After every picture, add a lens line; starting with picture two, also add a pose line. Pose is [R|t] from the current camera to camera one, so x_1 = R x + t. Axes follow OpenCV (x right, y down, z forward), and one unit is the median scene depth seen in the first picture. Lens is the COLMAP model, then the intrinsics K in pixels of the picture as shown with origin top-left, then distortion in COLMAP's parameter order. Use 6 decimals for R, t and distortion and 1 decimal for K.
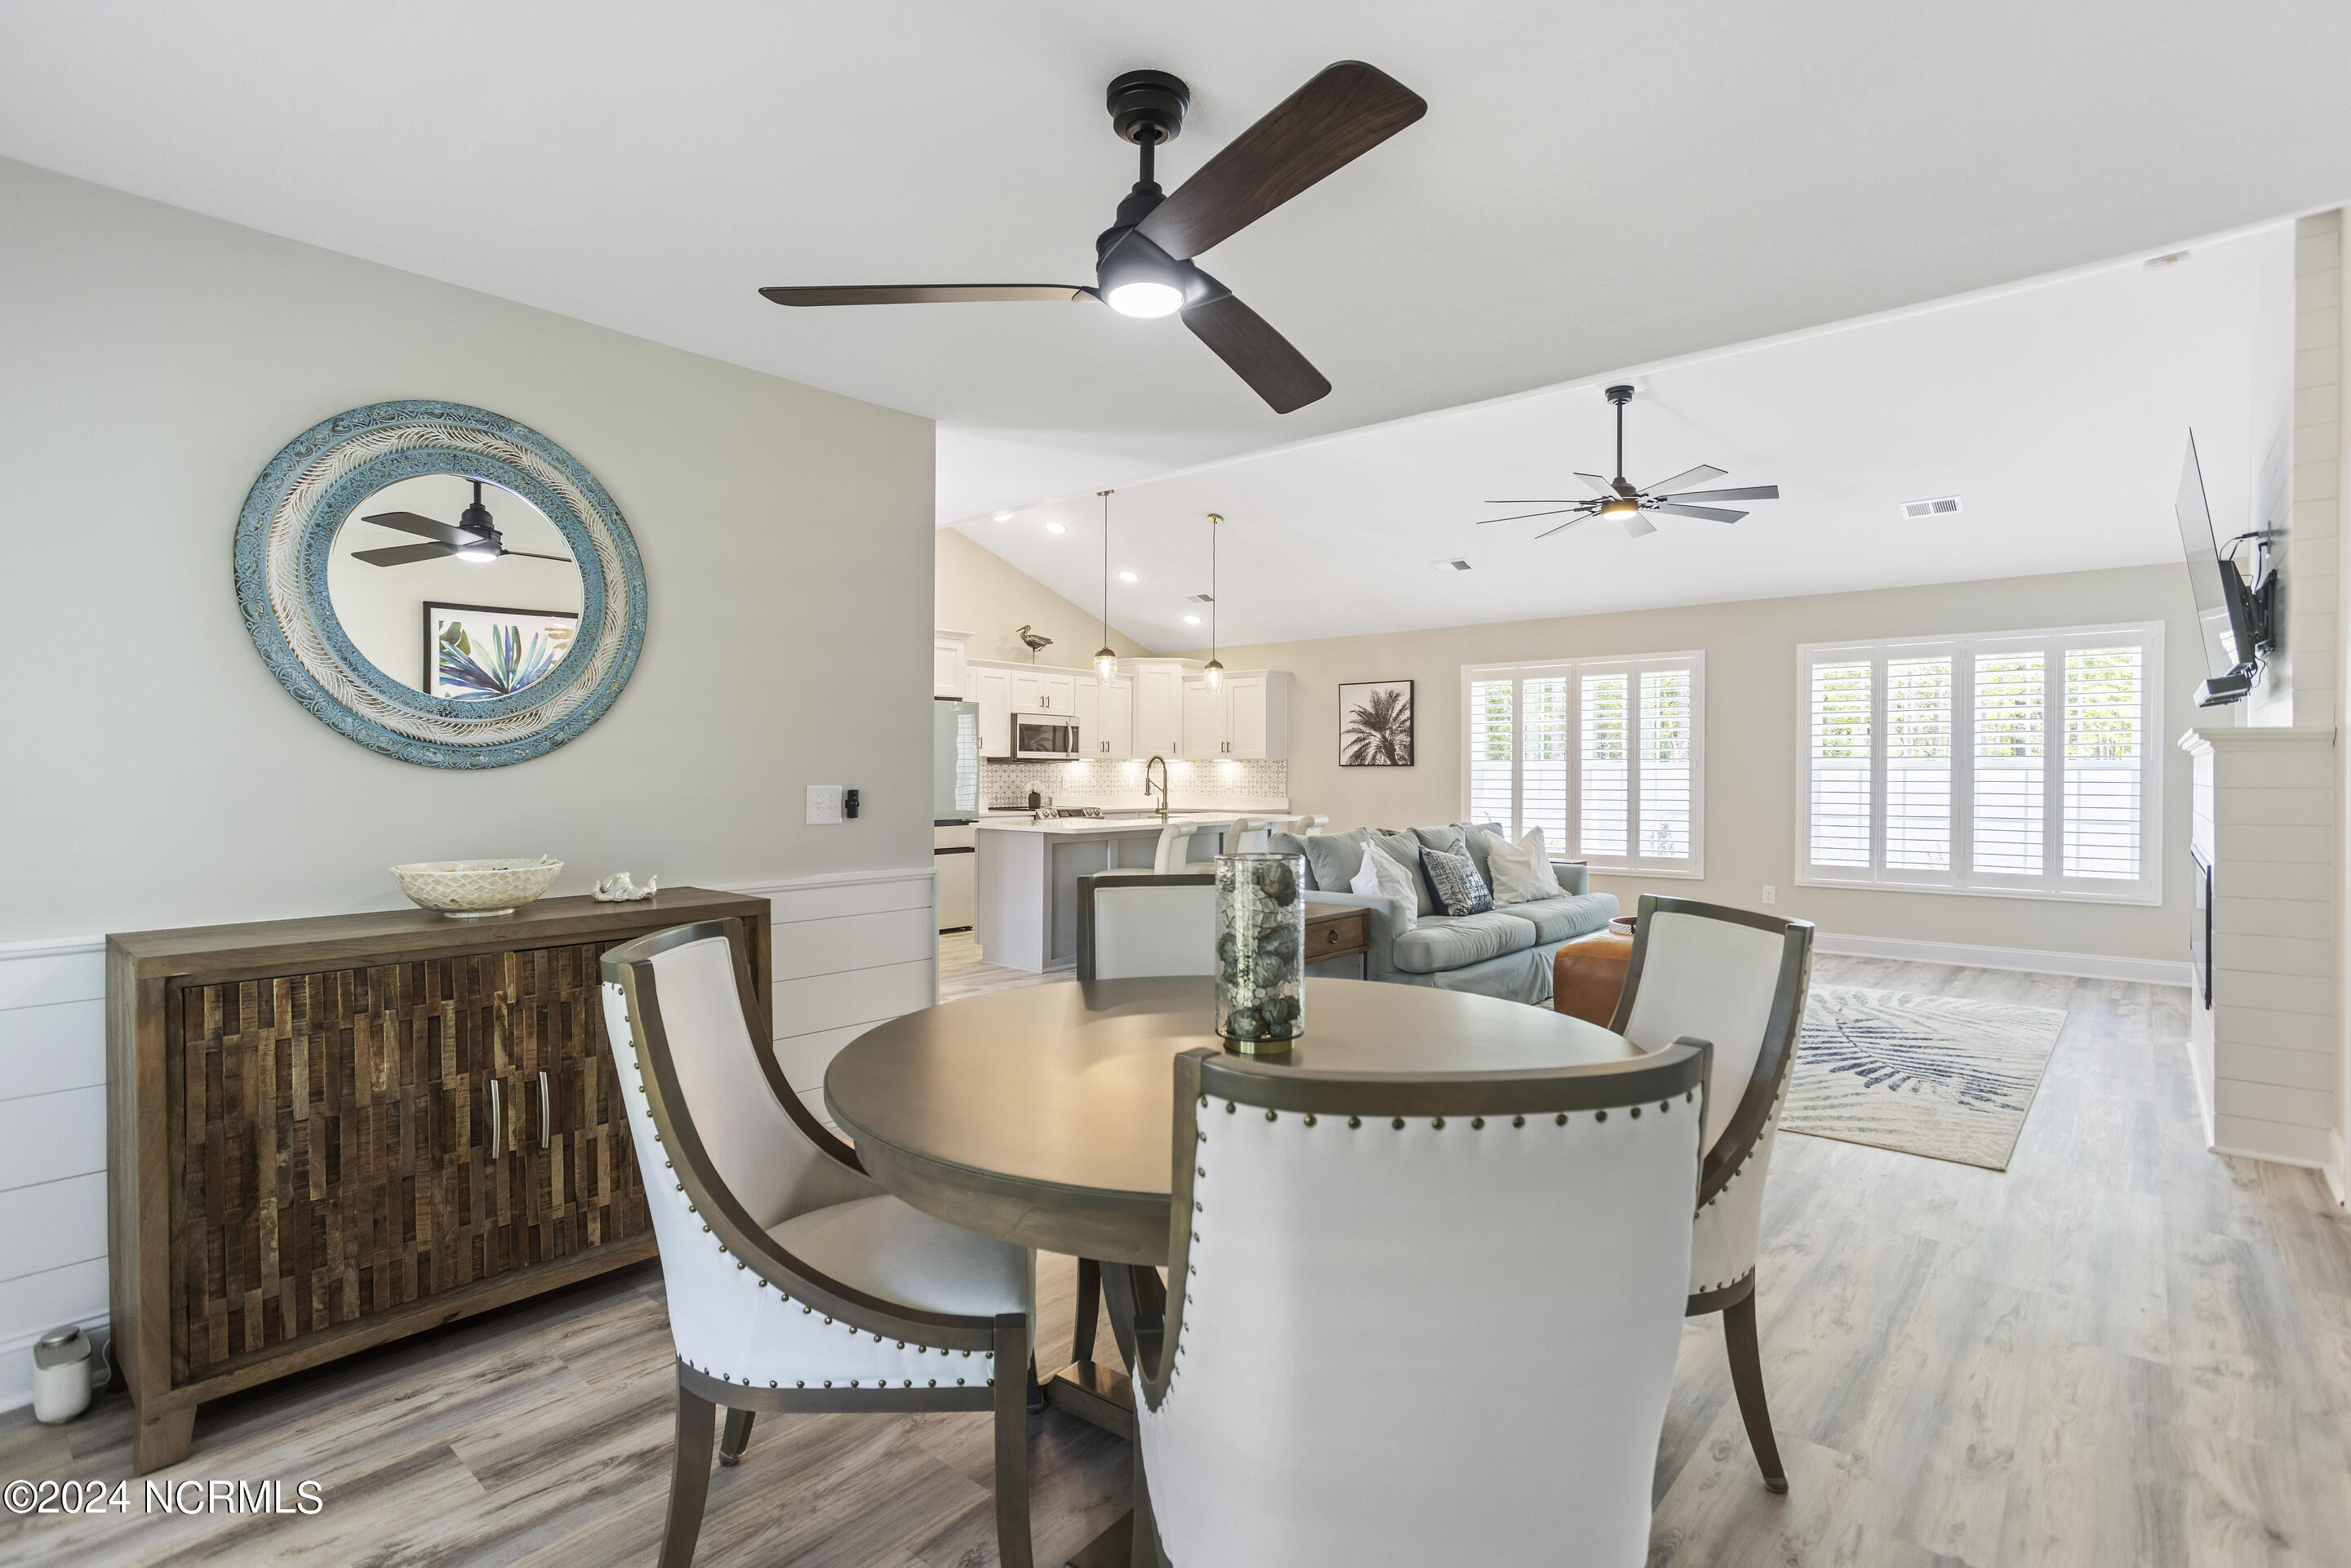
lens RADIAL K [[1140.9, 0, 1188.2], [0, 1140.9, 772.3], [0, 0, 1]] dist [-0.001137, 0.000458]
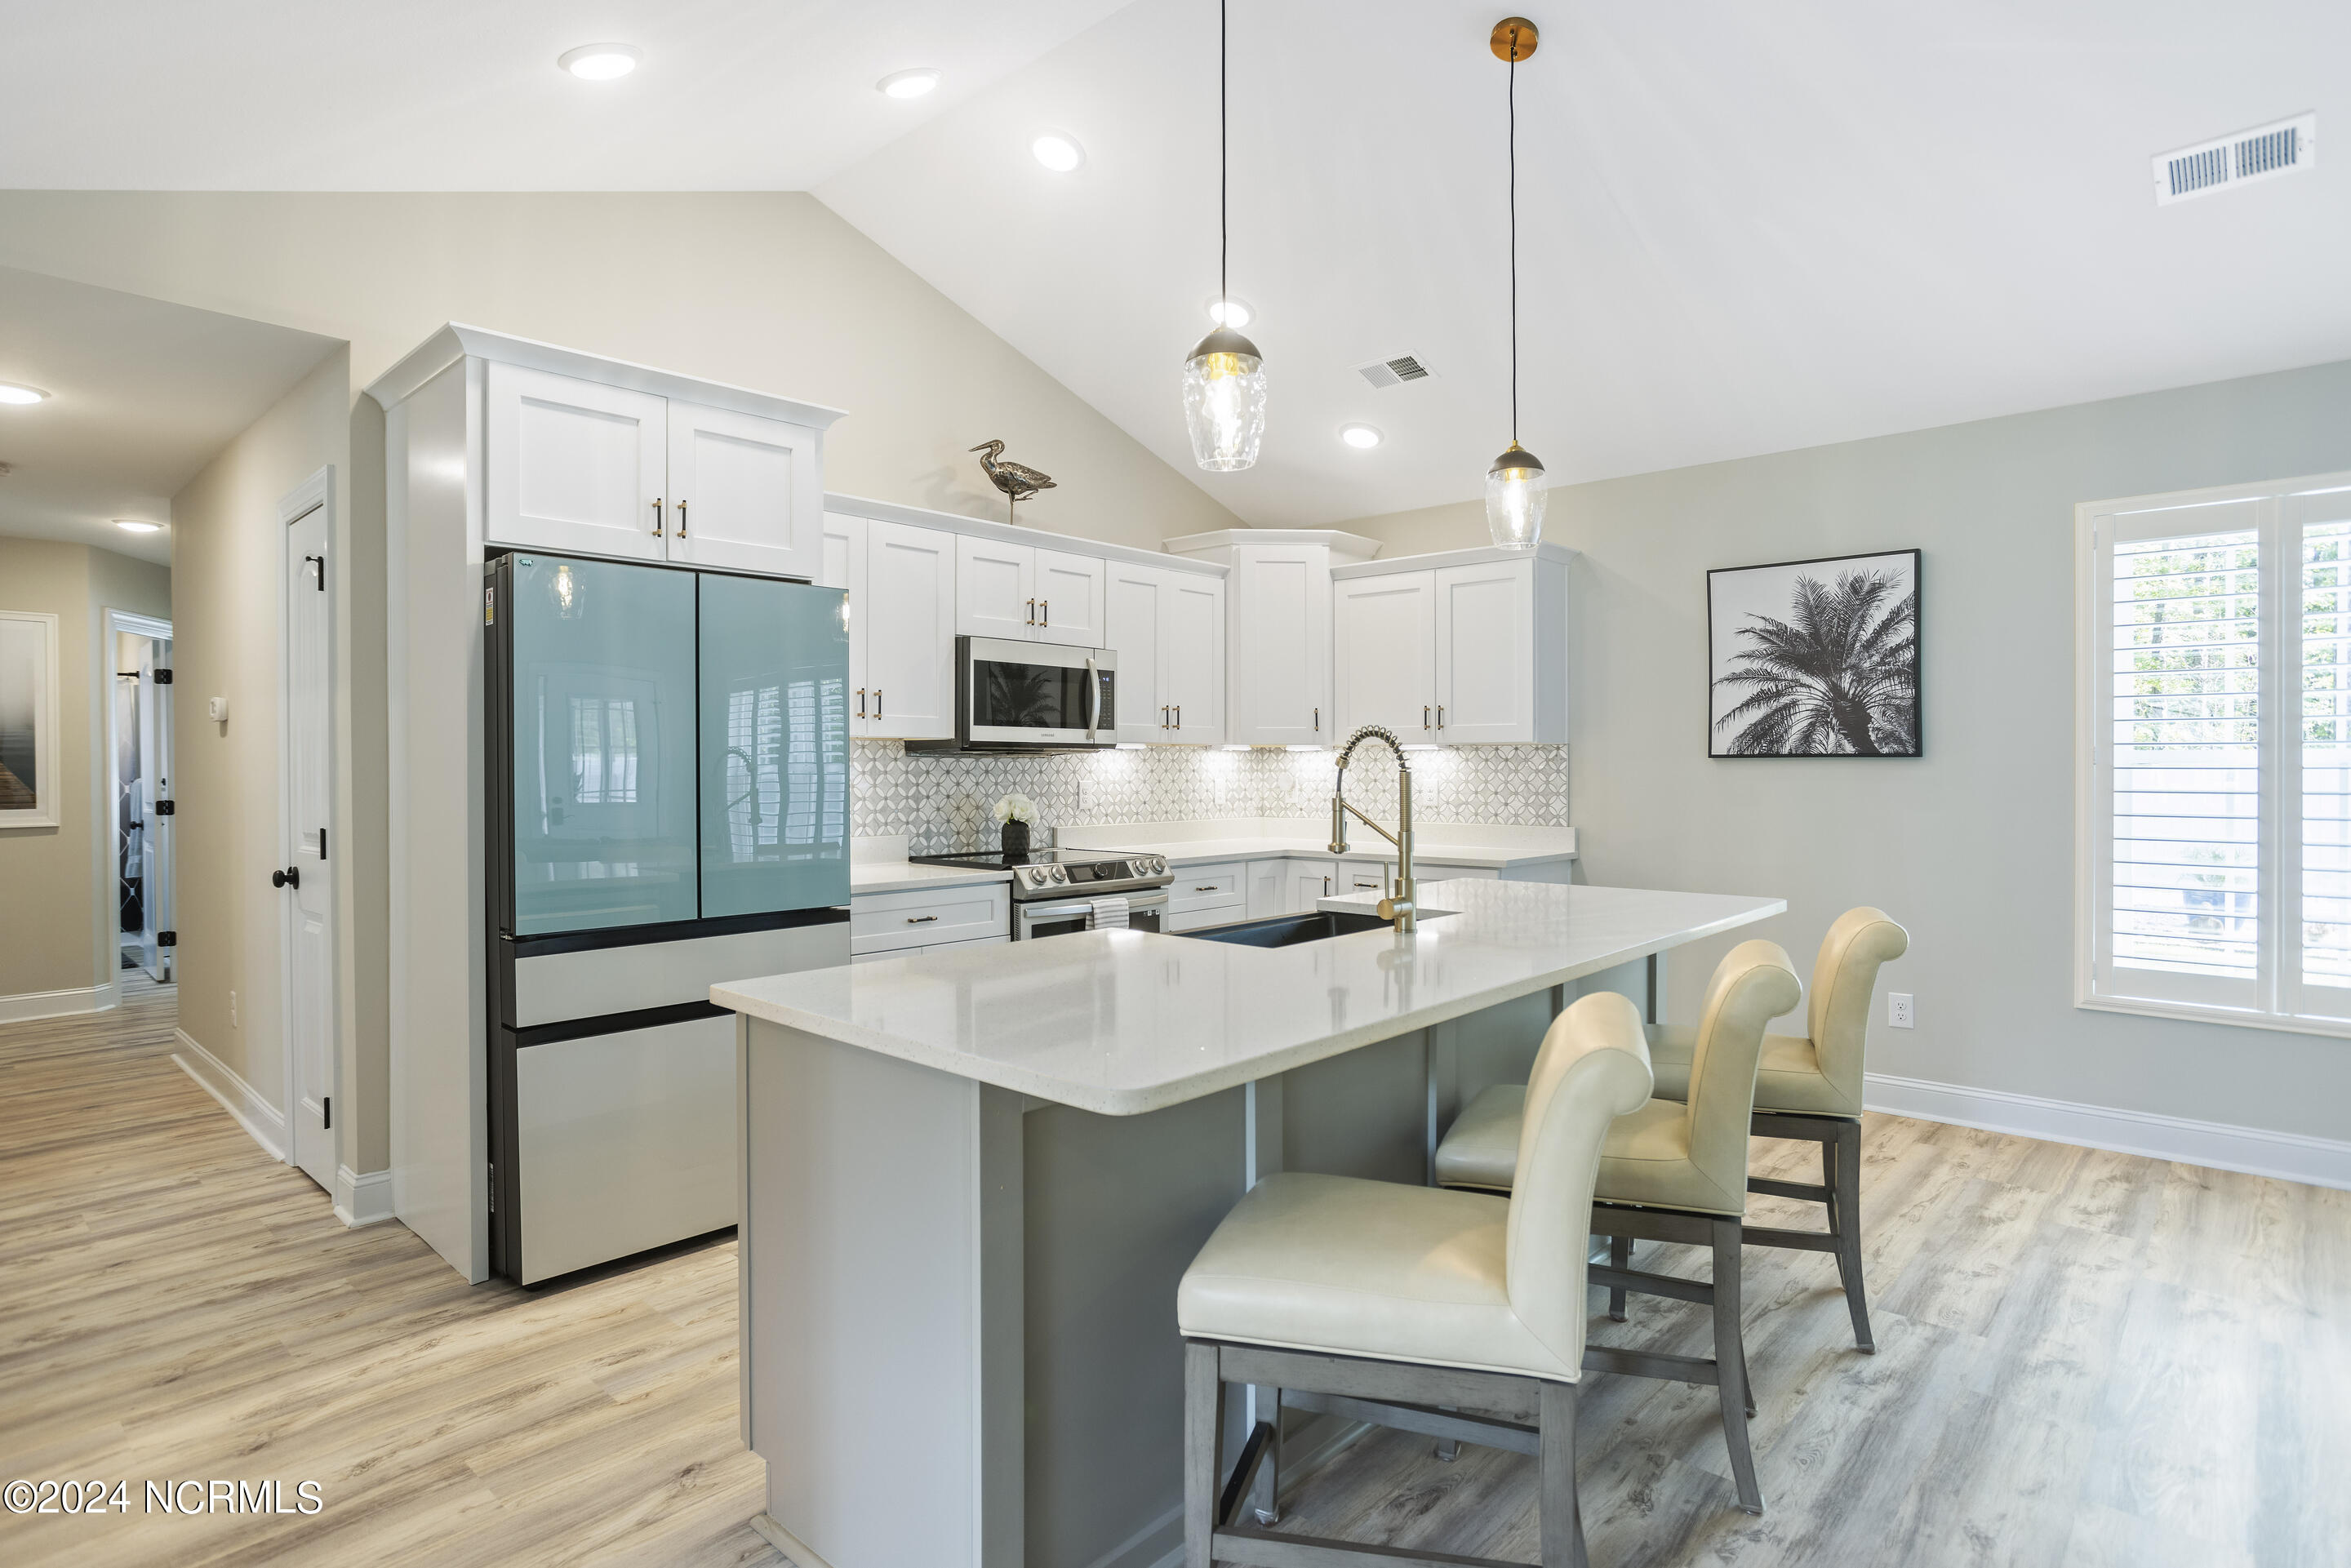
lens RADIAL K [[1214.8, 0, 1175.5], [0, 1214.8, 784.0], [0, 0, 1]] dist [-0.002134, -0.000441]
pose [[0.999350, -0.003438, -0.035887, -0.056386], [0.003957, 0.999889, 0.014395, -0.002901], [0.035833, -0.014527, 0.999252, 0.538776]]
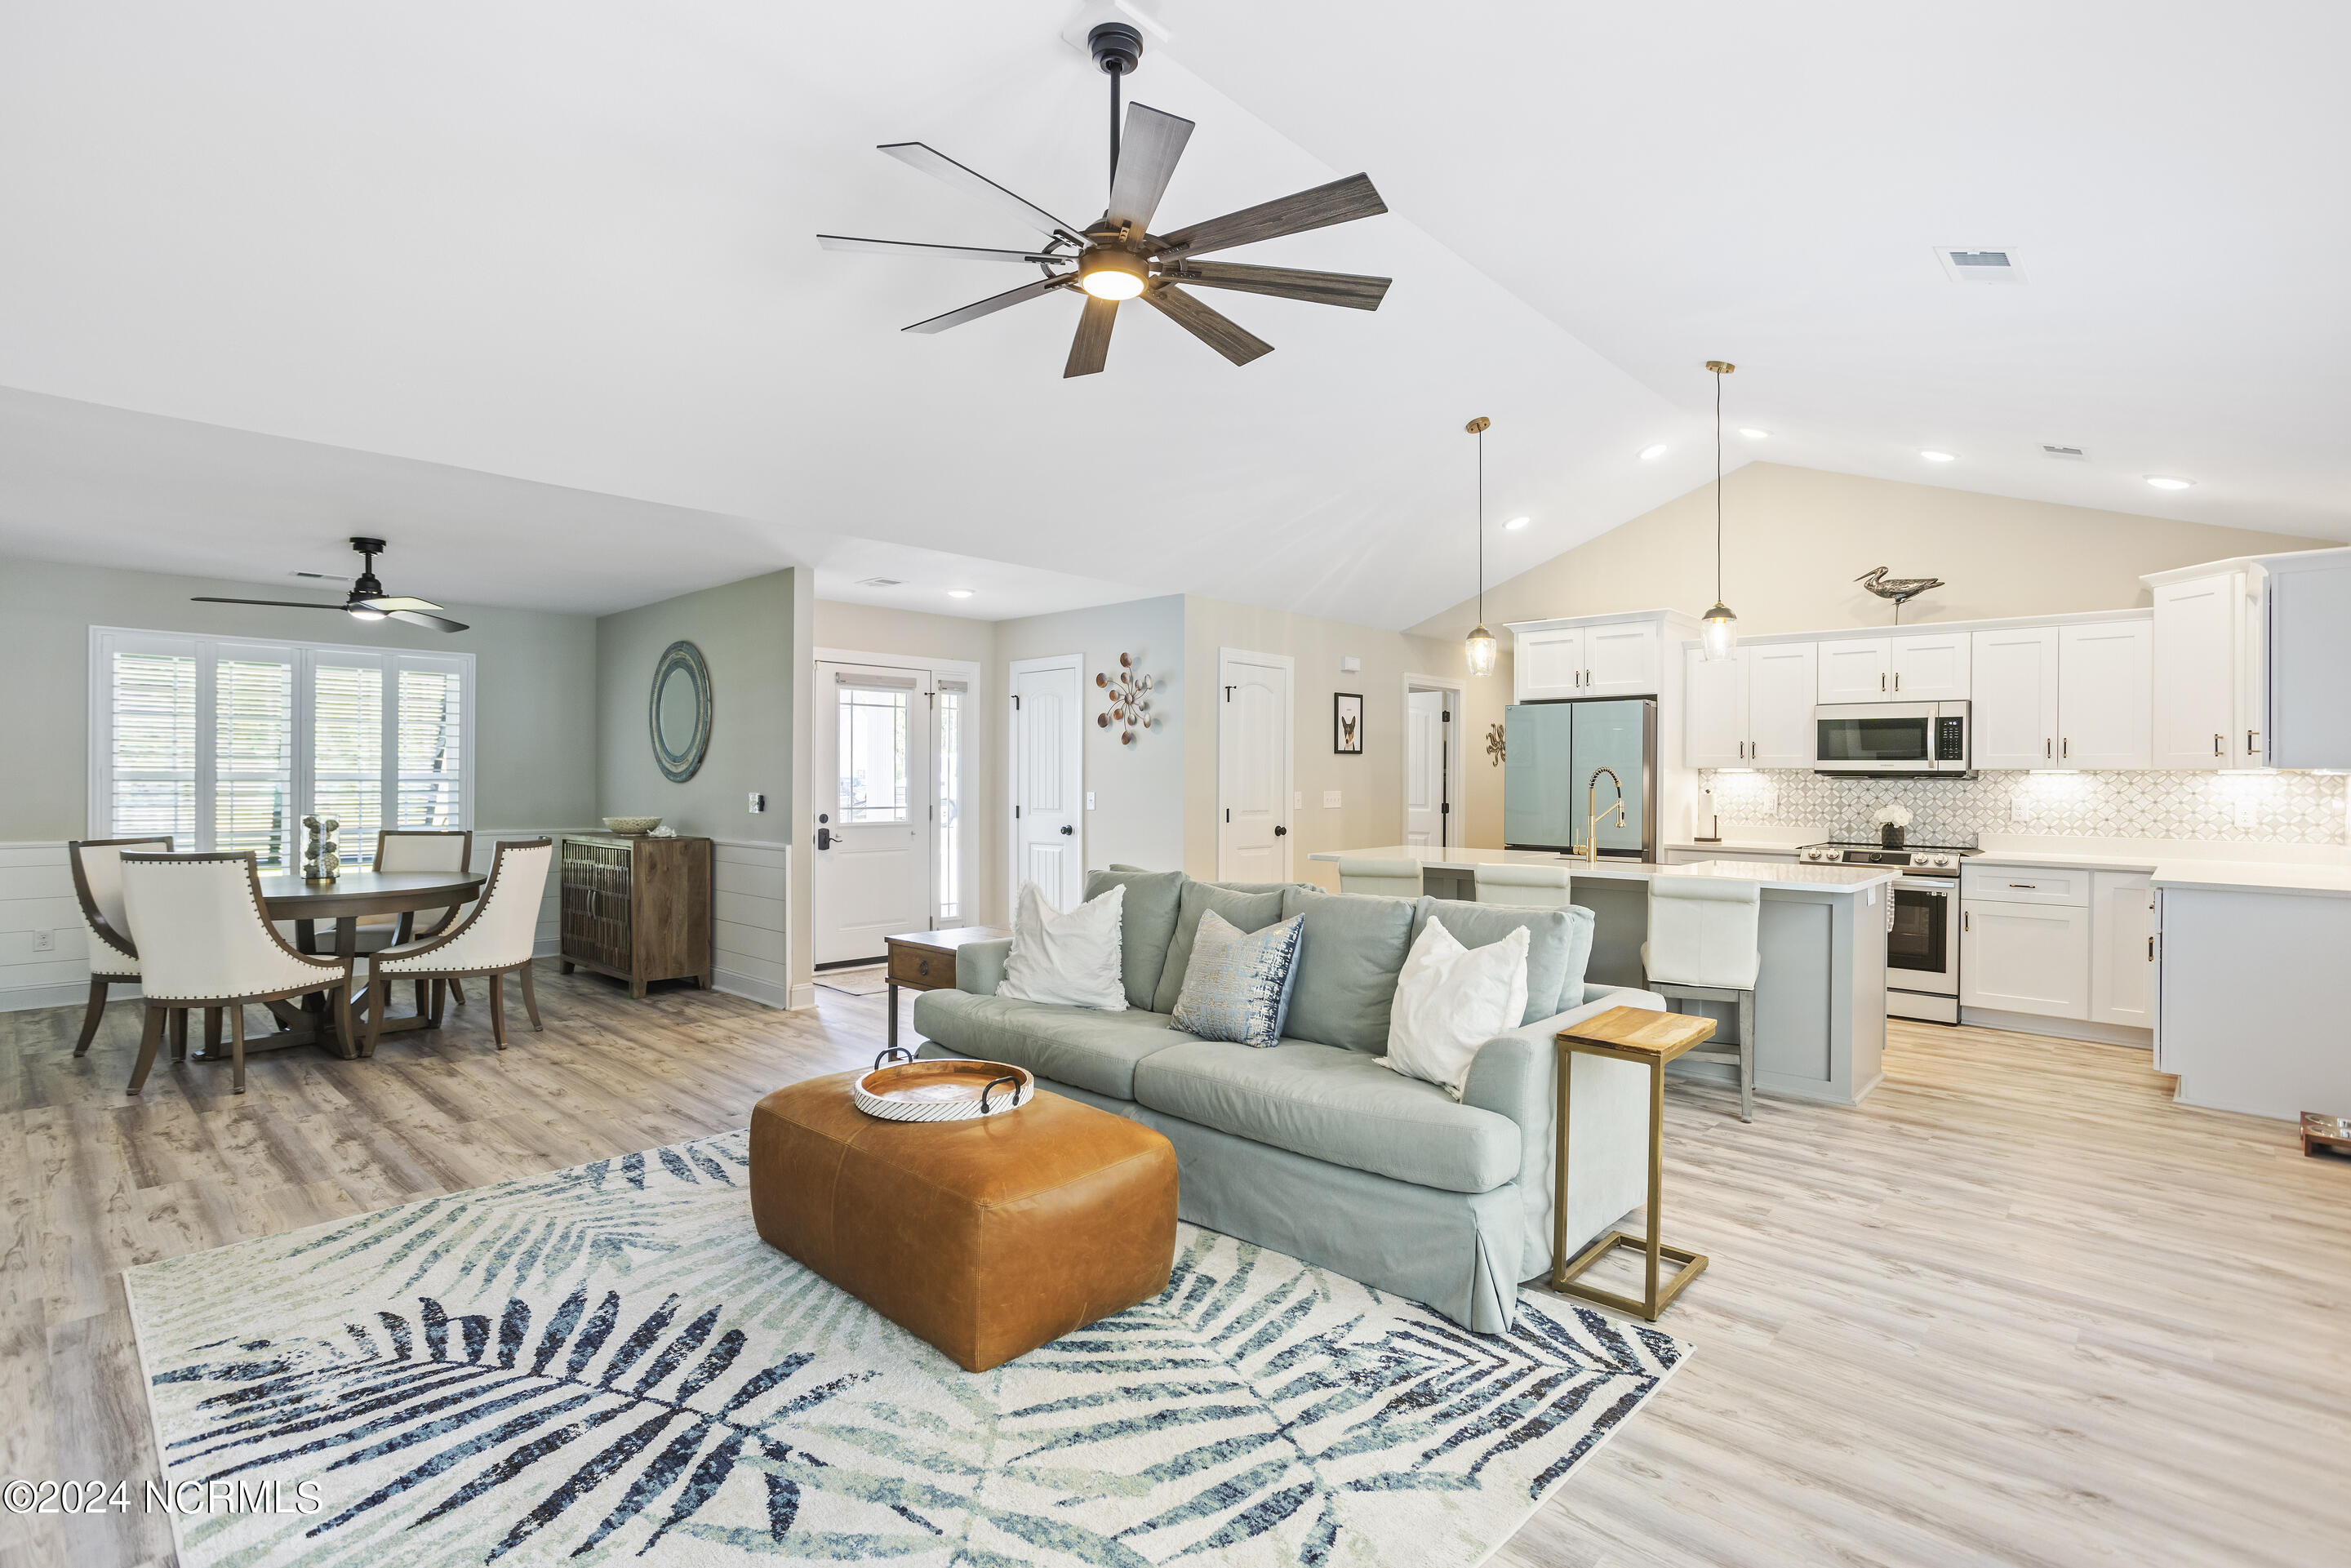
lens RADIAL K [[1148.3, 0, 1118.3], [0, 1148.3, 780.1], [0, 0, 1]] dist [0.001768, 0.000477]
pose [[-0.103995, 0.003032, -0.994573, 0.556965], [-0.003785, 0.999987, 0.003444, -0.007208], [0.994571, 0.004123, -0.103982, 0.641368]]
